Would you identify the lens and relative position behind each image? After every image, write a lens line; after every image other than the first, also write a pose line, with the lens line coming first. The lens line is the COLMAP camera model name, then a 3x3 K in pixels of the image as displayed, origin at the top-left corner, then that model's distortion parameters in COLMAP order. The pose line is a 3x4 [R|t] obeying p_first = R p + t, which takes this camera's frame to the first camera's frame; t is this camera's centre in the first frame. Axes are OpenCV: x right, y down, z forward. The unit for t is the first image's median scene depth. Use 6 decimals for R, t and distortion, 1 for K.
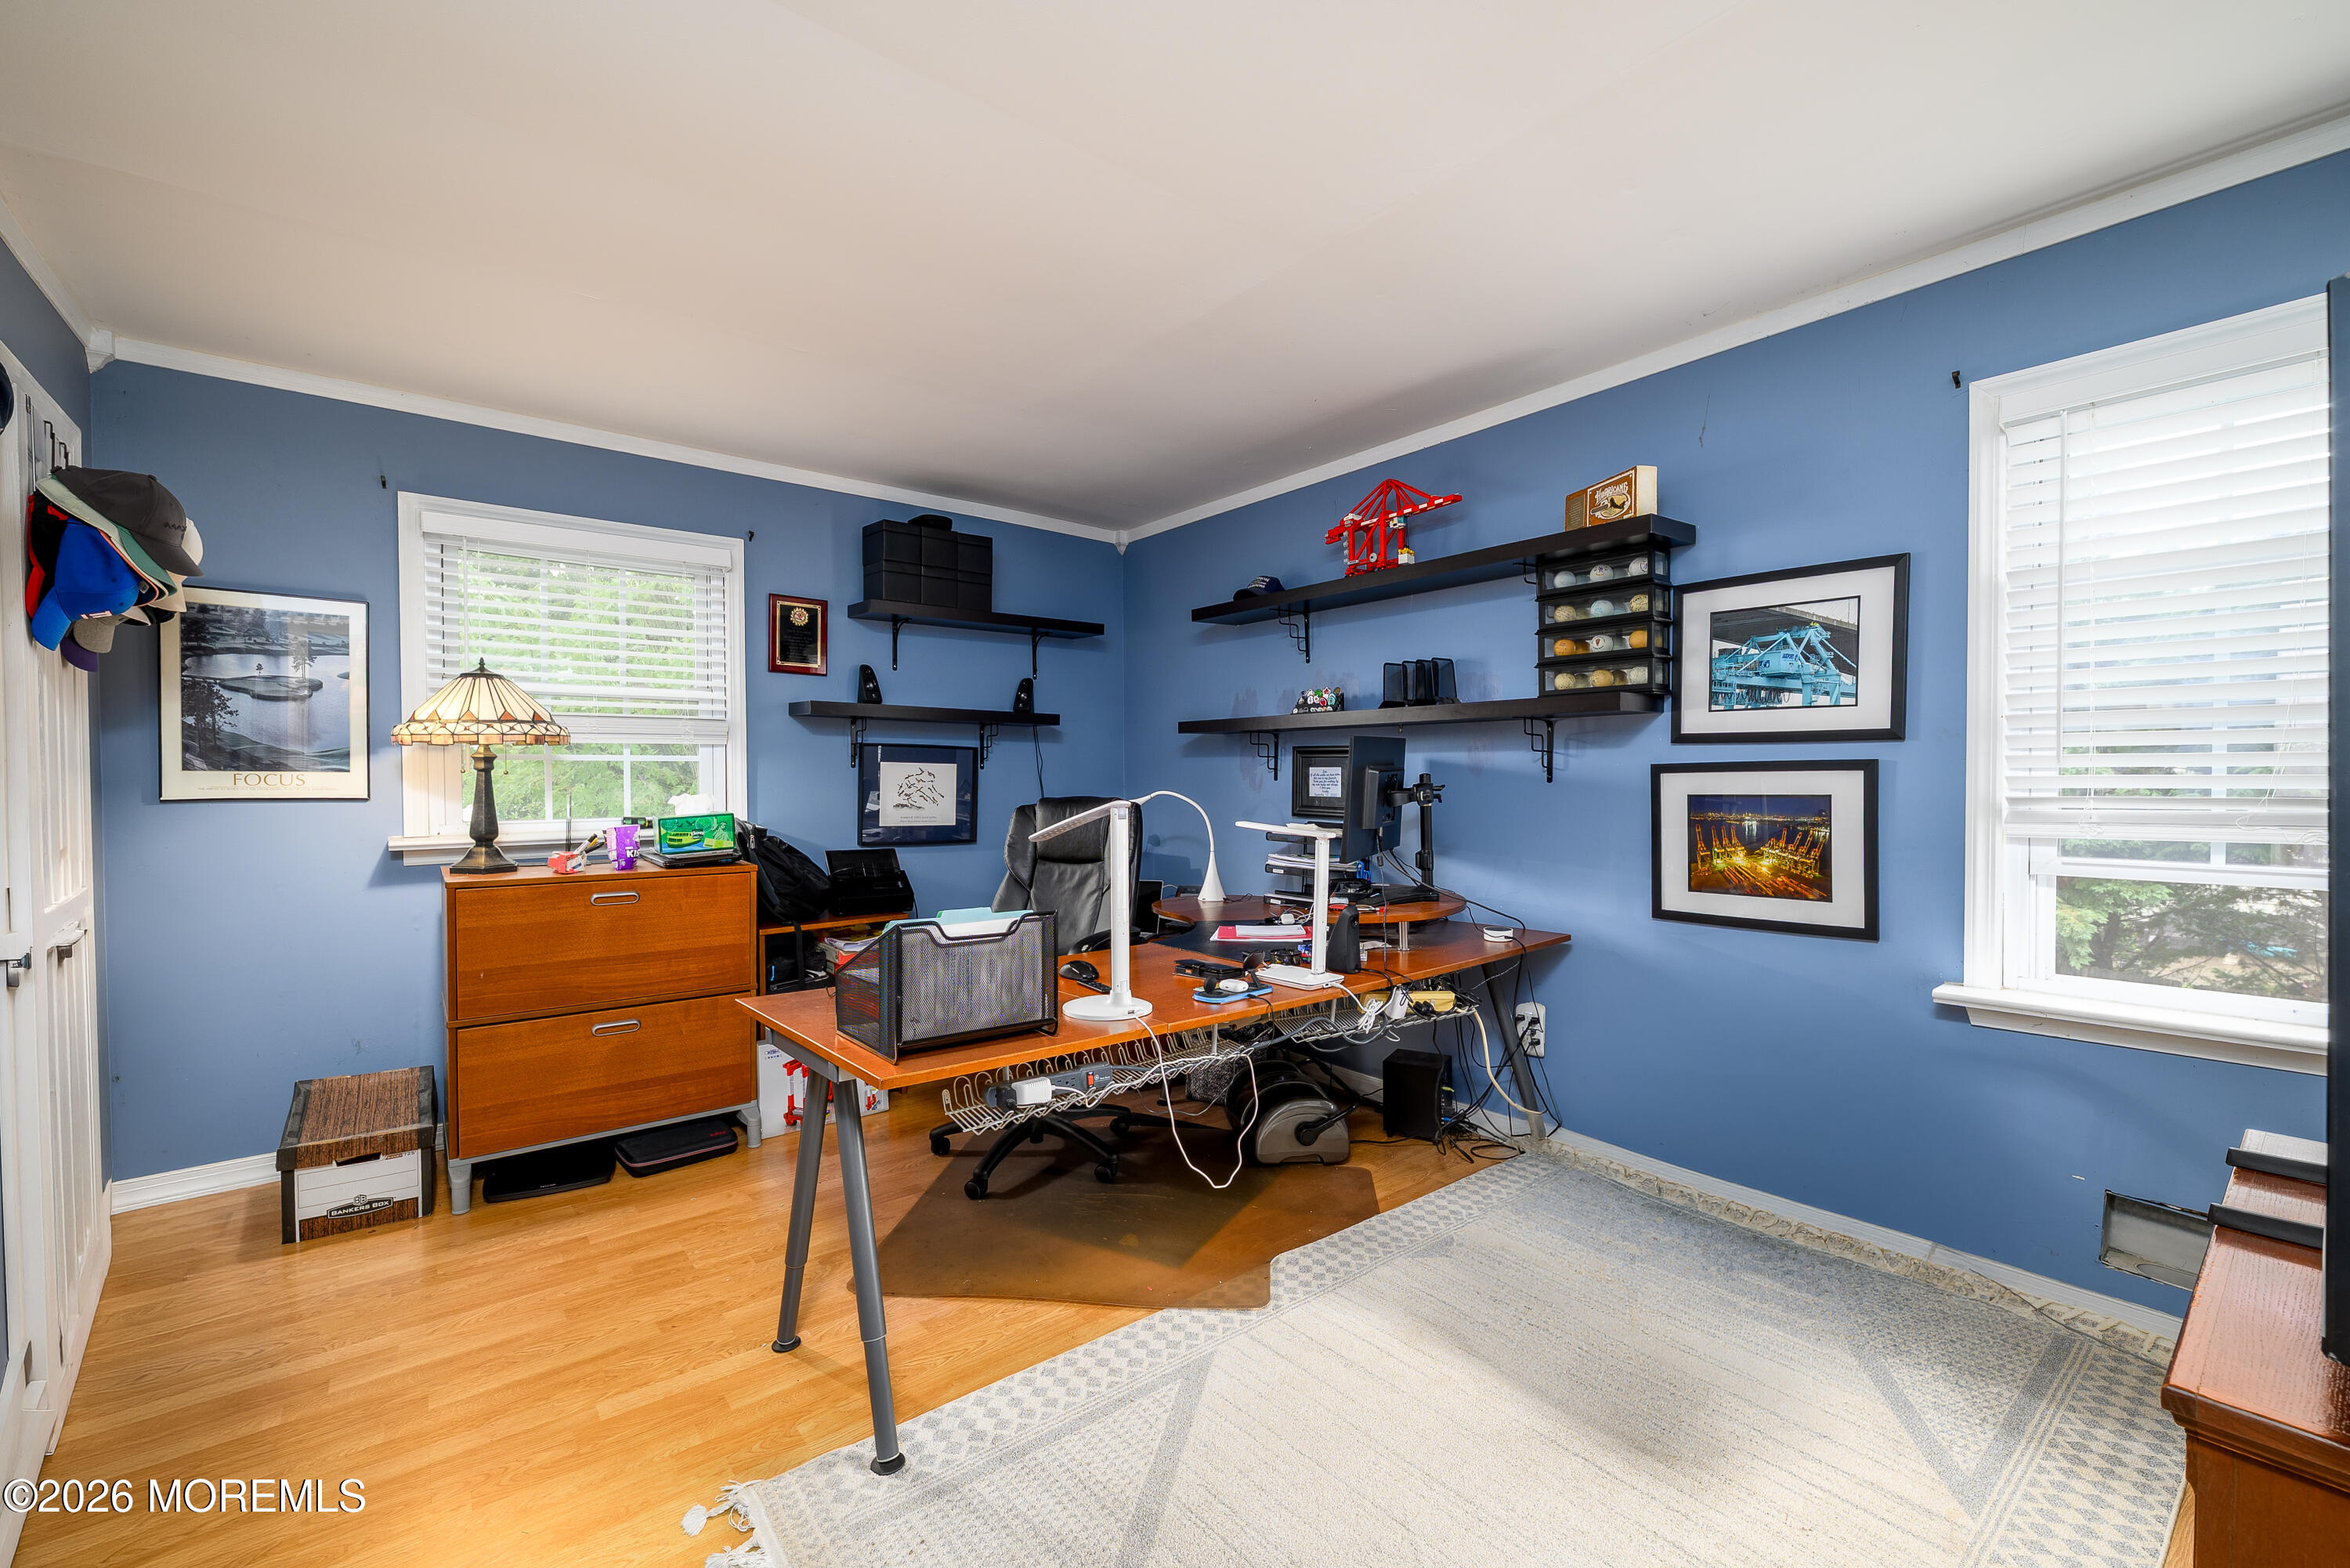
lens RADIAL K [[956.7, 0, 1175.4], [0, 956.7, 789.9], [0, 0, 1]] dist [-0.000342, 0.000634]
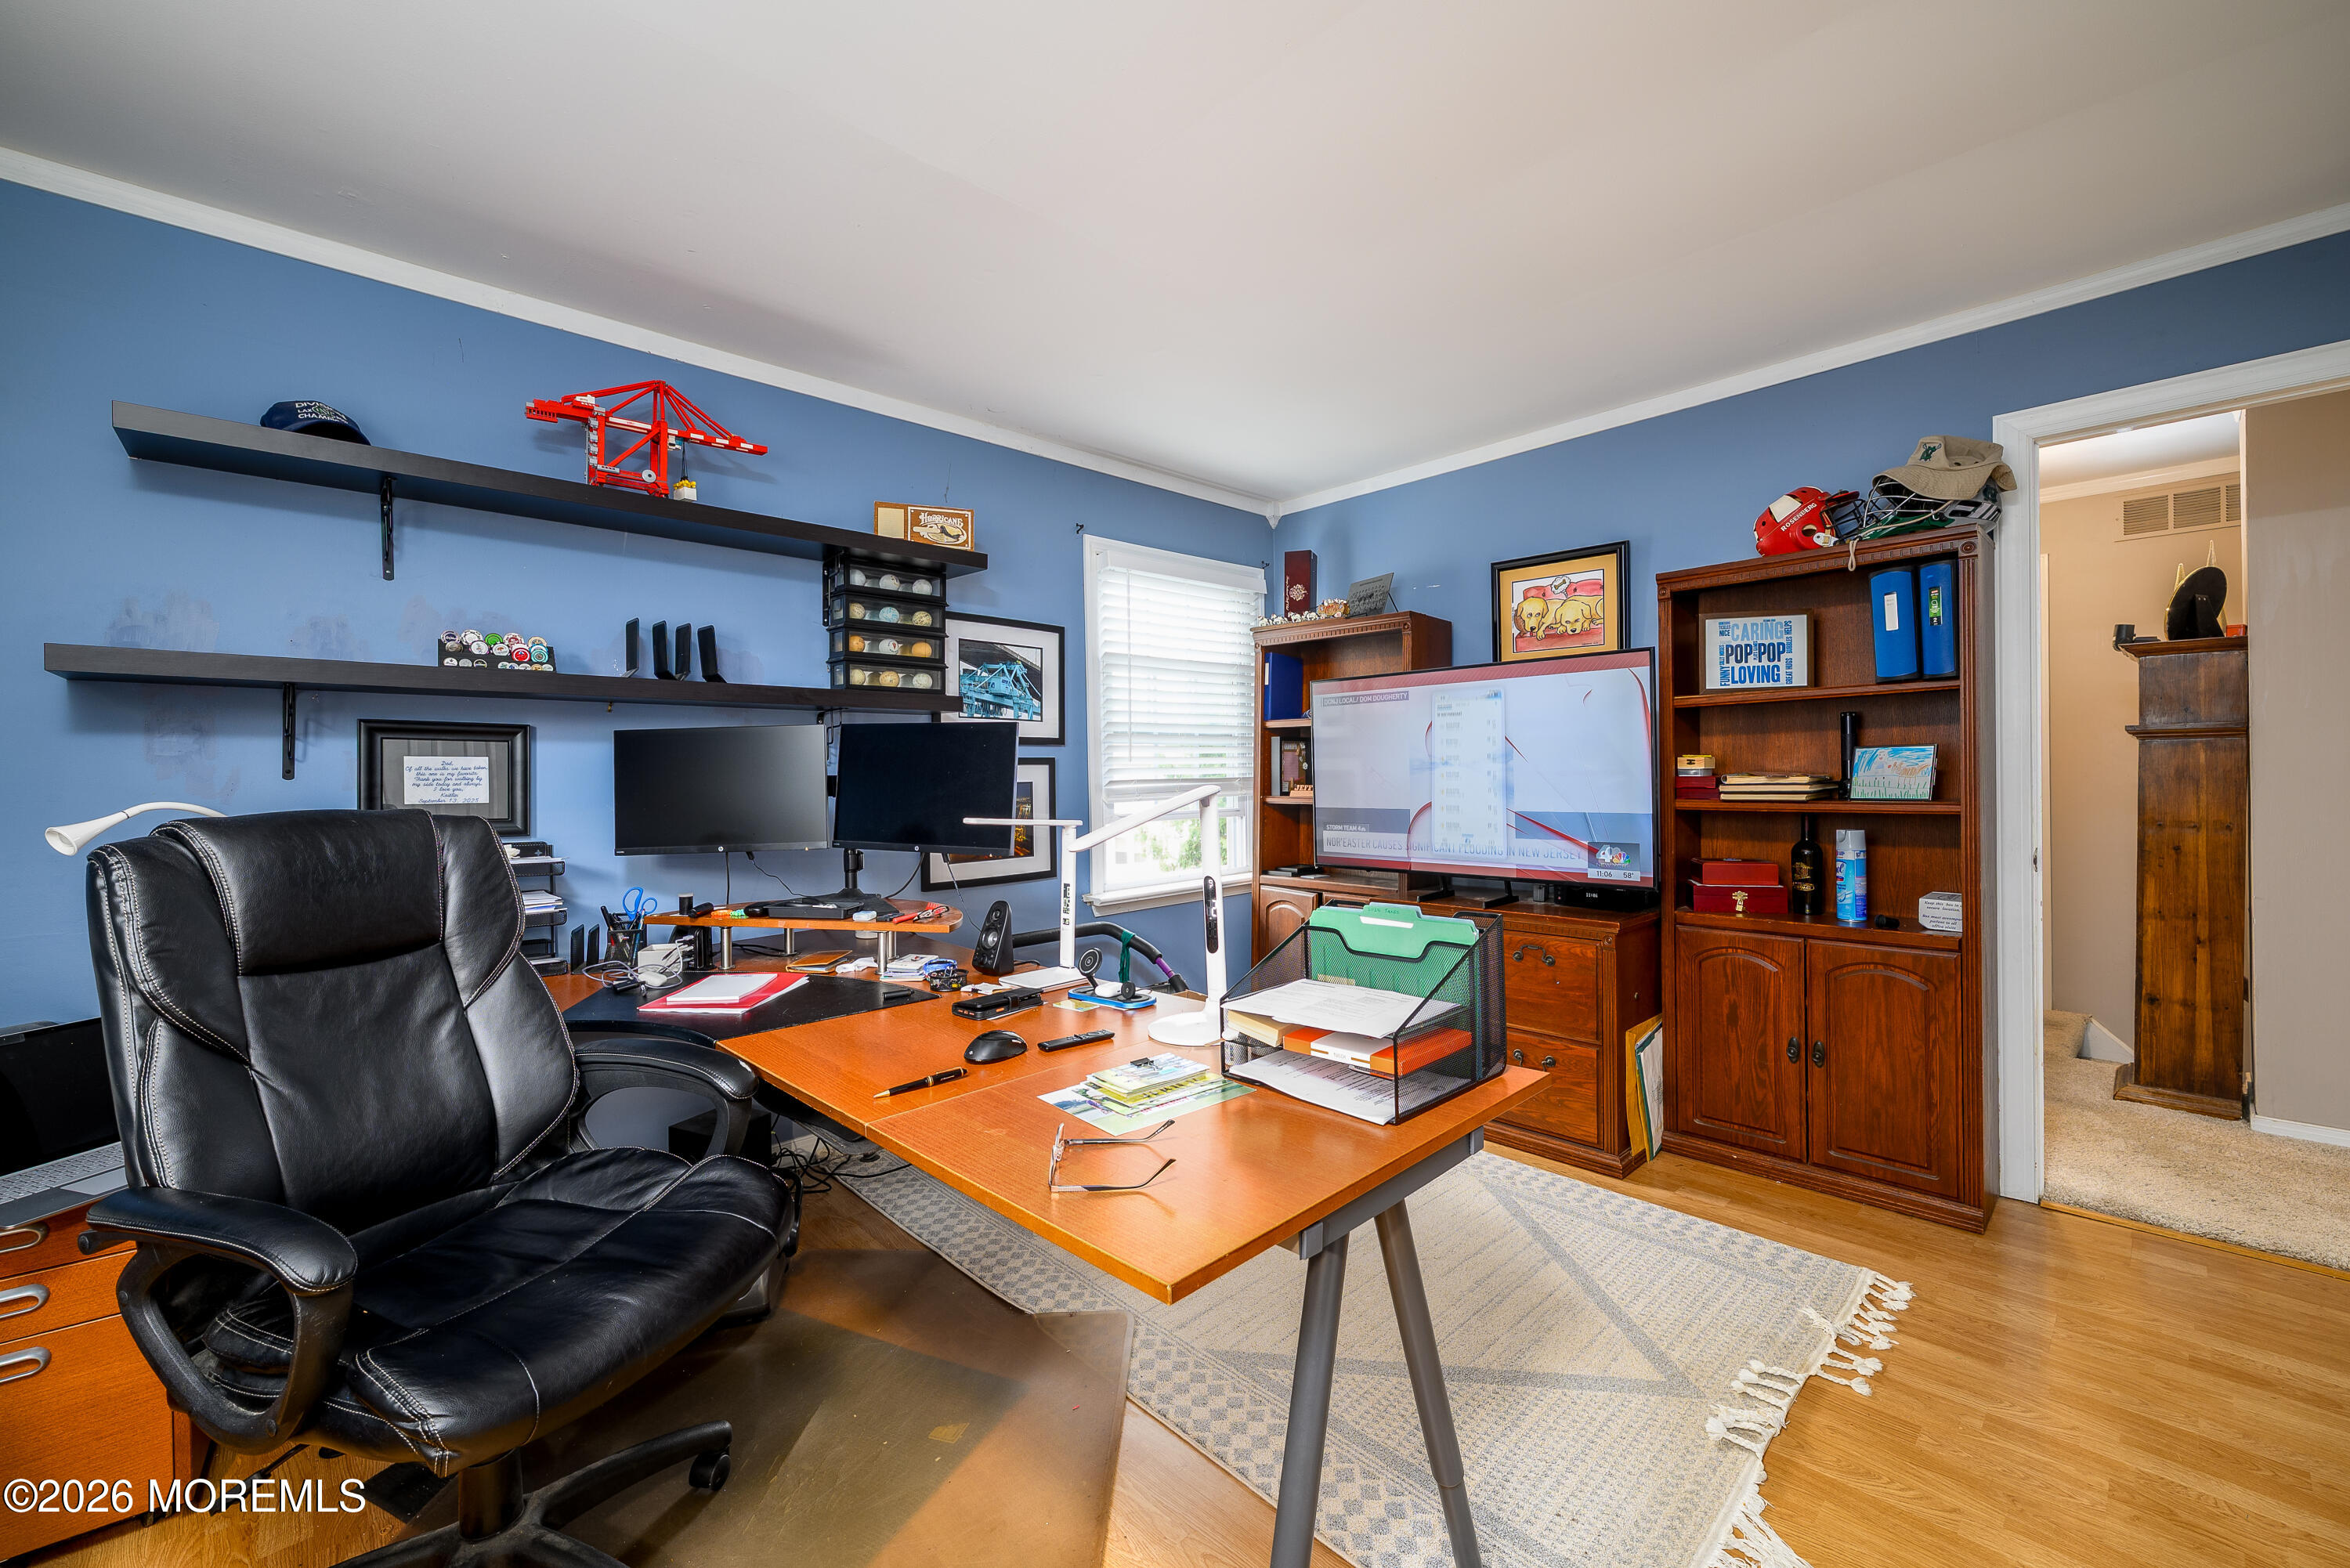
lens RADIAL K [[956.7, 0, 1177.3], [0, 956.7, 774.2], [0, 0, 1]] dist [-0.000342, 0.000634]
pose [[-0.075701, 0.003113, 0.997126, -0.718686], [0.025687, 0.999669, -0.001171, 0.000725], [-0.996800, 0.025524, -0.075756, 0.827774]]
